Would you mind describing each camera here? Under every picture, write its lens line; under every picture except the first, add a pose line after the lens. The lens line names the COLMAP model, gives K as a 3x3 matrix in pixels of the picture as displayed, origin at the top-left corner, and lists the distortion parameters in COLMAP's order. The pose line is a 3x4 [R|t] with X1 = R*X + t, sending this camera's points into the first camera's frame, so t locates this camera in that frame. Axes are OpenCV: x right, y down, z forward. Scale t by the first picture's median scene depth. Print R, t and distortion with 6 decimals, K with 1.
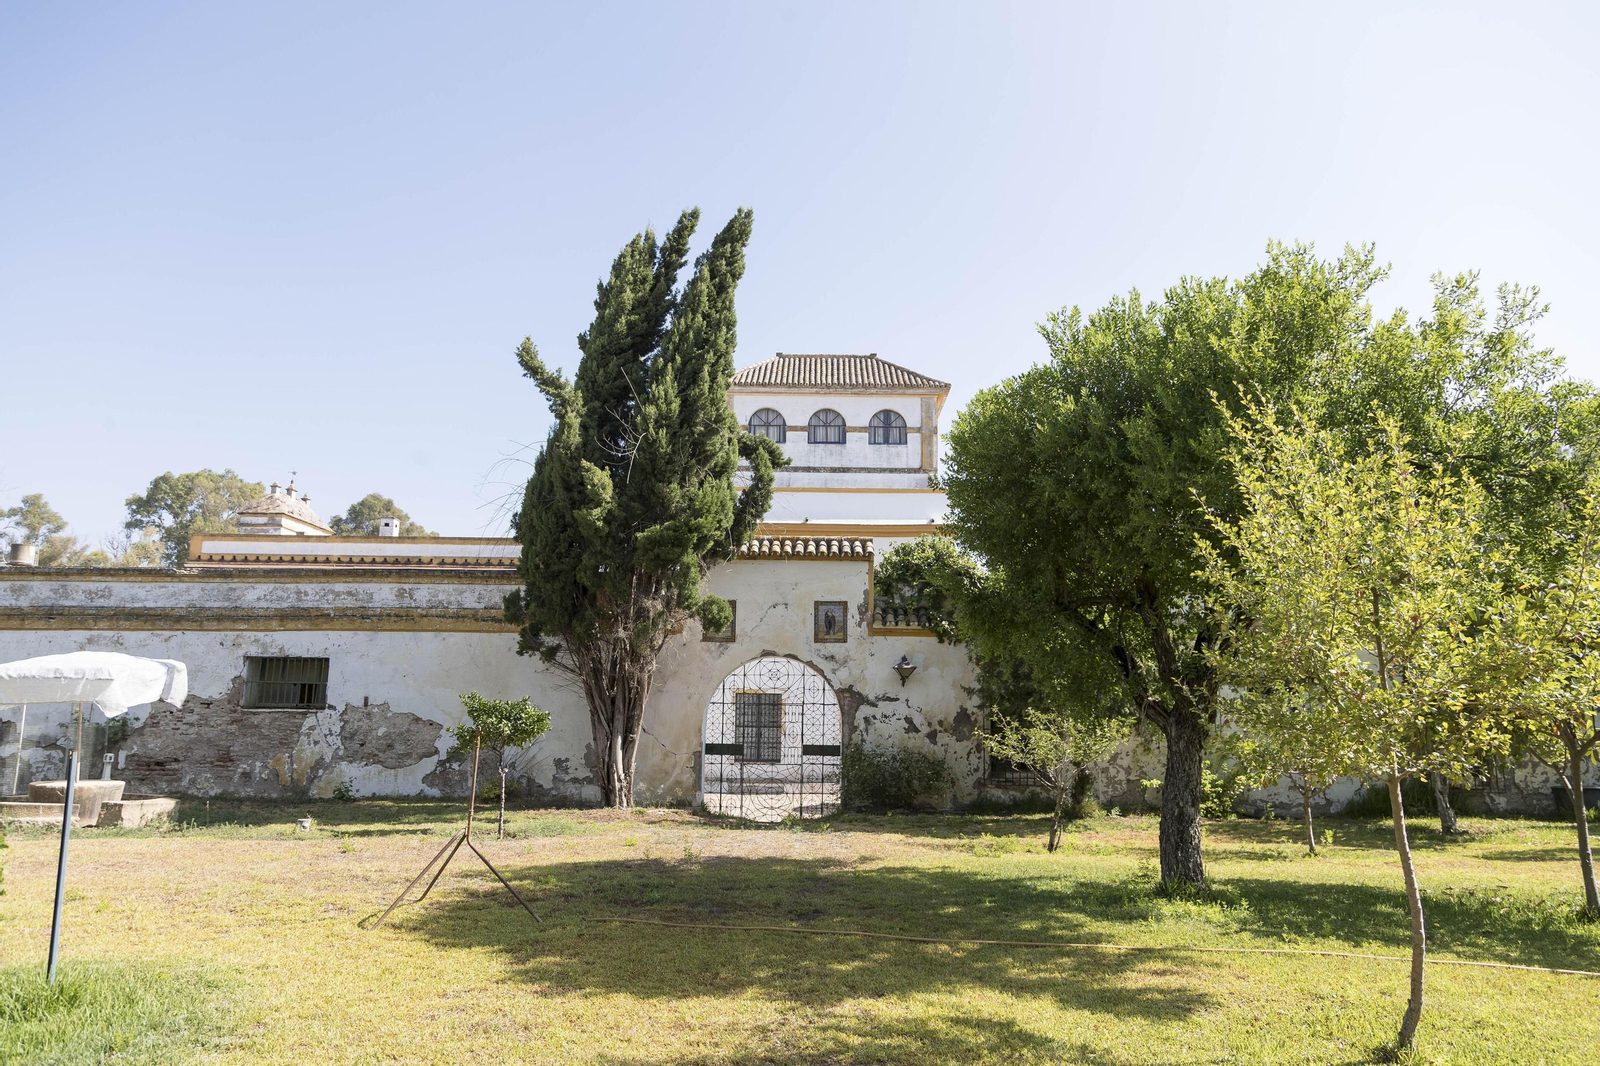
lens RADIAL K [[1099.9, 0, 802.9], [0, 1099.9, 533.4], [0, 0, 1]] dist [0.027903, -0.000178]
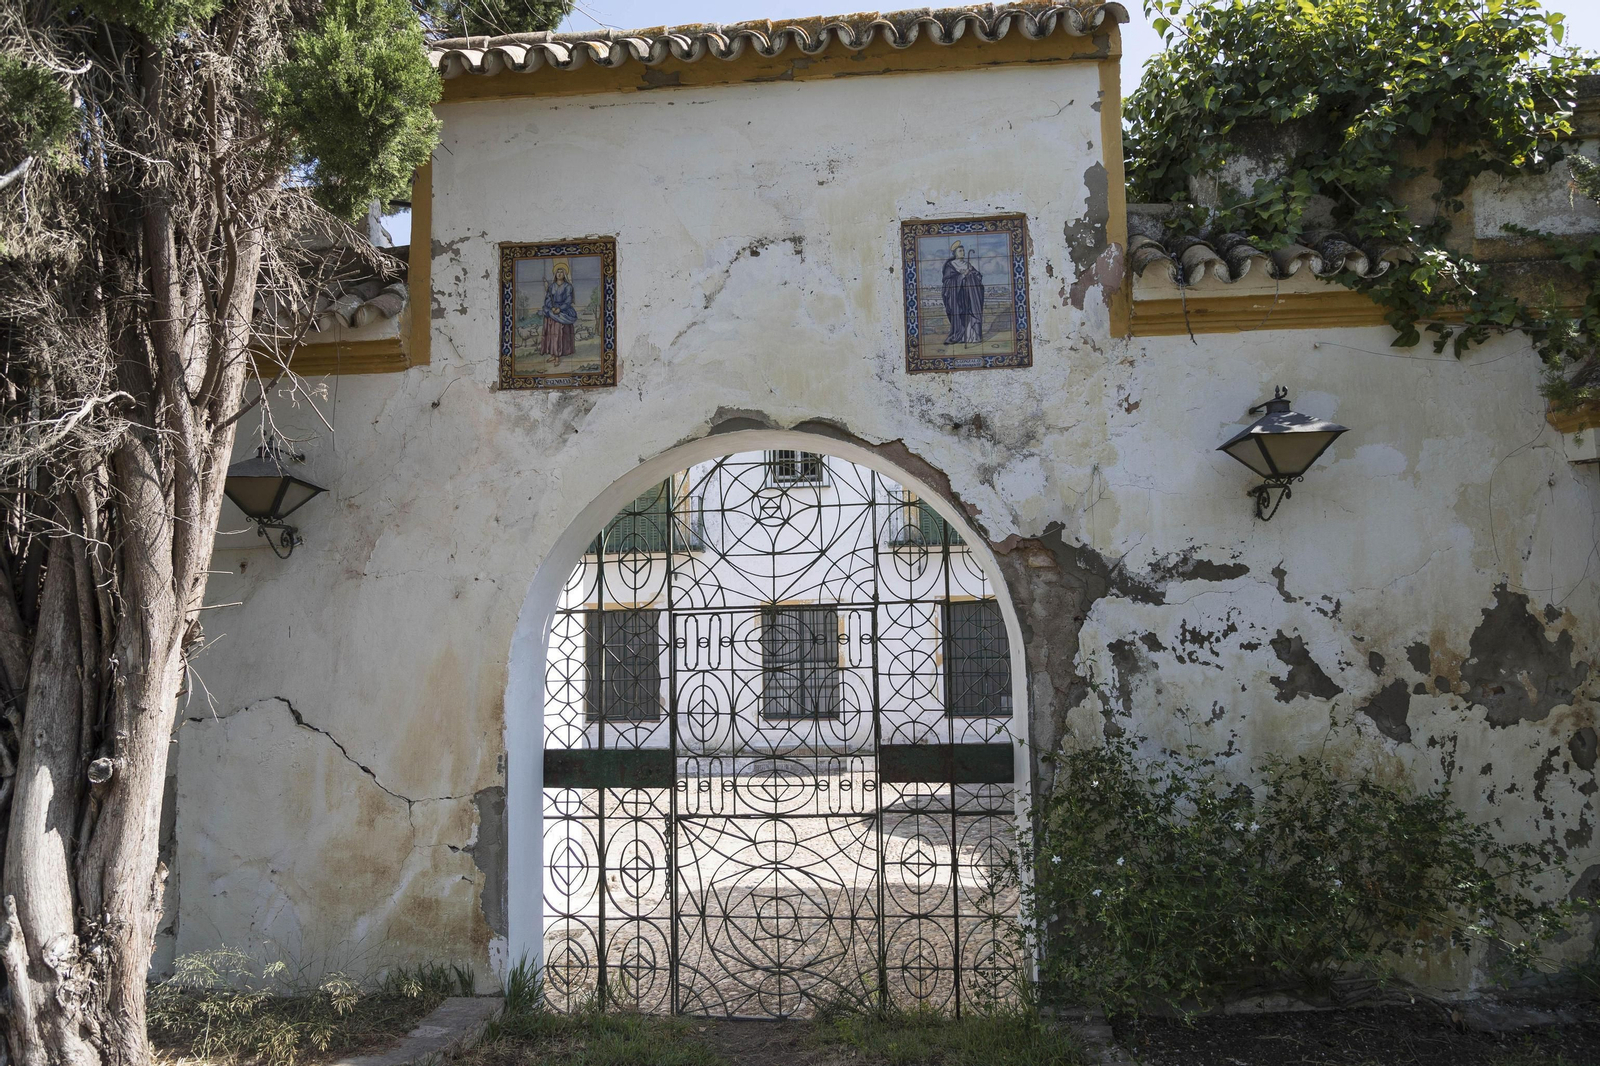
lens RADIAL K [[1099.9, 0, 799.1], [0, 1099.9, 534.4], [0, 0, 1]] dist [0.027903, -0.000178]
pose [[0.997023, -0.040531, -0.065596, 0.000049], [0.044821, 0.996858, 0.065305, 0.120672], [0.062743, -0.068050, 0.995707, 0.735057]]
